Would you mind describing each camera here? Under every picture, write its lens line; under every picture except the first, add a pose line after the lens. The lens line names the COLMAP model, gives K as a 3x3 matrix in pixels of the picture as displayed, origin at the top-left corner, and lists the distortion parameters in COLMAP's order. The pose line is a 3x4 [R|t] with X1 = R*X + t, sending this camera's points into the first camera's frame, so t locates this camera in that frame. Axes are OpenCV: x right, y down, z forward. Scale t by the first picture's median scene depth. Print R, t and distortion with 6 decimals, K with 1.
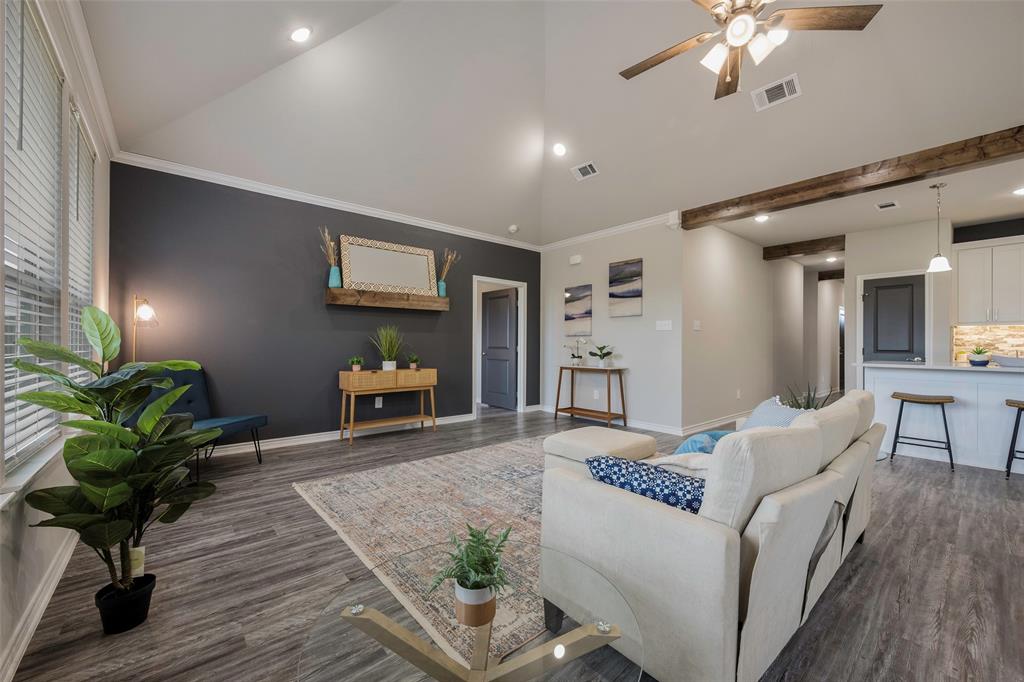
lens RADIAL K [[394.2, 0, 523.2], [0, 394.2, 340.9], [0, 0, 1]] dist [0.000359, 0.000252]
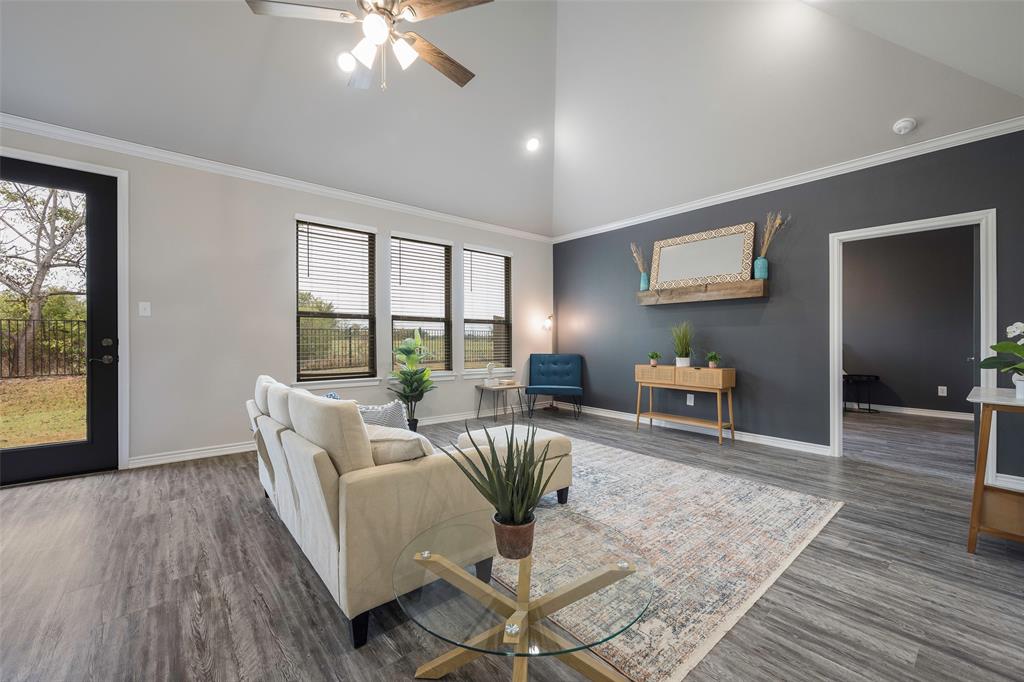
lens RADIAL K [[417.1, 0, 500.9], [0, 417.1, 338.5], [0, 0, 1]] dist [-0.000781, -0.000112]
pose [[-0.029822, -0.007094, -0.999530, 0.734425], [0.007786, 0.999943, -0.007329, 0.008840], [0.999525, -0.008001, -0.029765, 0.605984]]
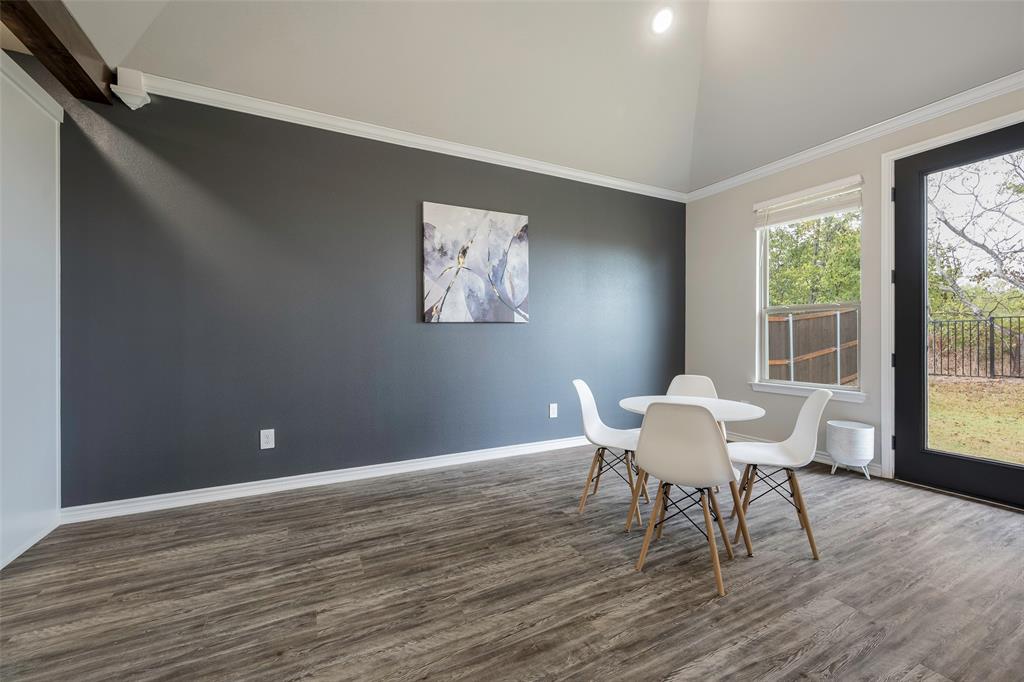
lens RADIAL K [[407.6, 0, 528.0], [0, 407.6, 338.0], [0, 0, 1]] dist [-0.000688, -0.000134]
pose [[-0.973672, -0.005674, 0.227883, 0.566359], [-0.006991, 0.999963, -0.004973, 0.008333], [-0.227846, -0.006435, -0.973676, 0.540374]]
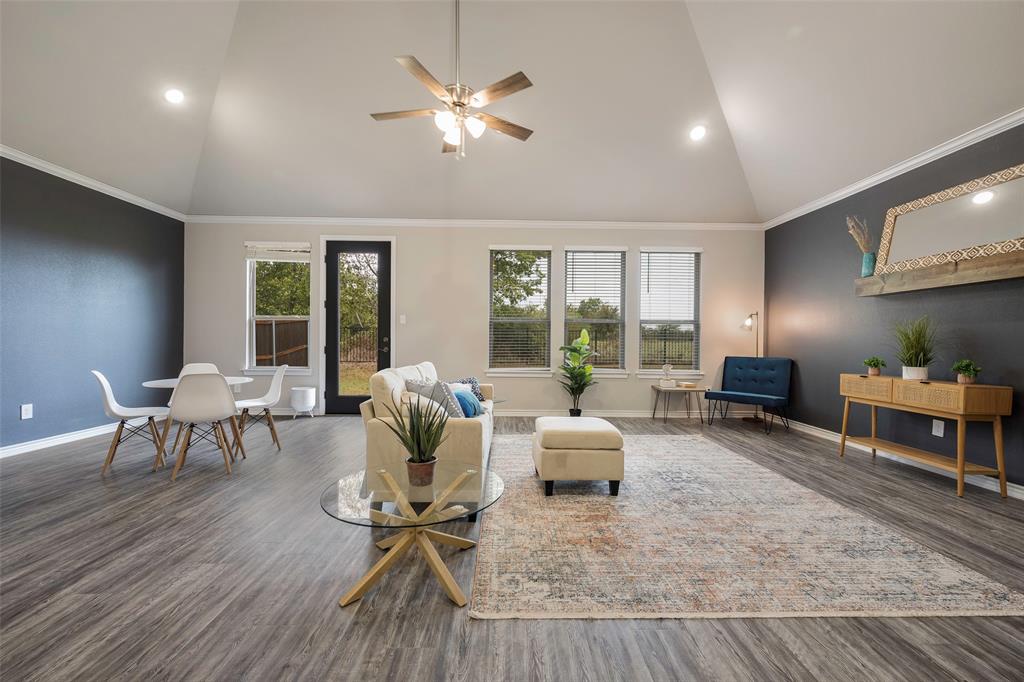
lens RADIAL K [[399.9, 0, 507.7], [0, 399.9, 341.5], [0, 0, 1]] dist [-0.000248, -0.000013]
pose [[-0.648044, -0.006175, -0.761578, 0.693663], [-0.004851, 0.999980, -0.003979, 0.013755], [0.761587, 0.001116, -0.648061, 0.948293]]
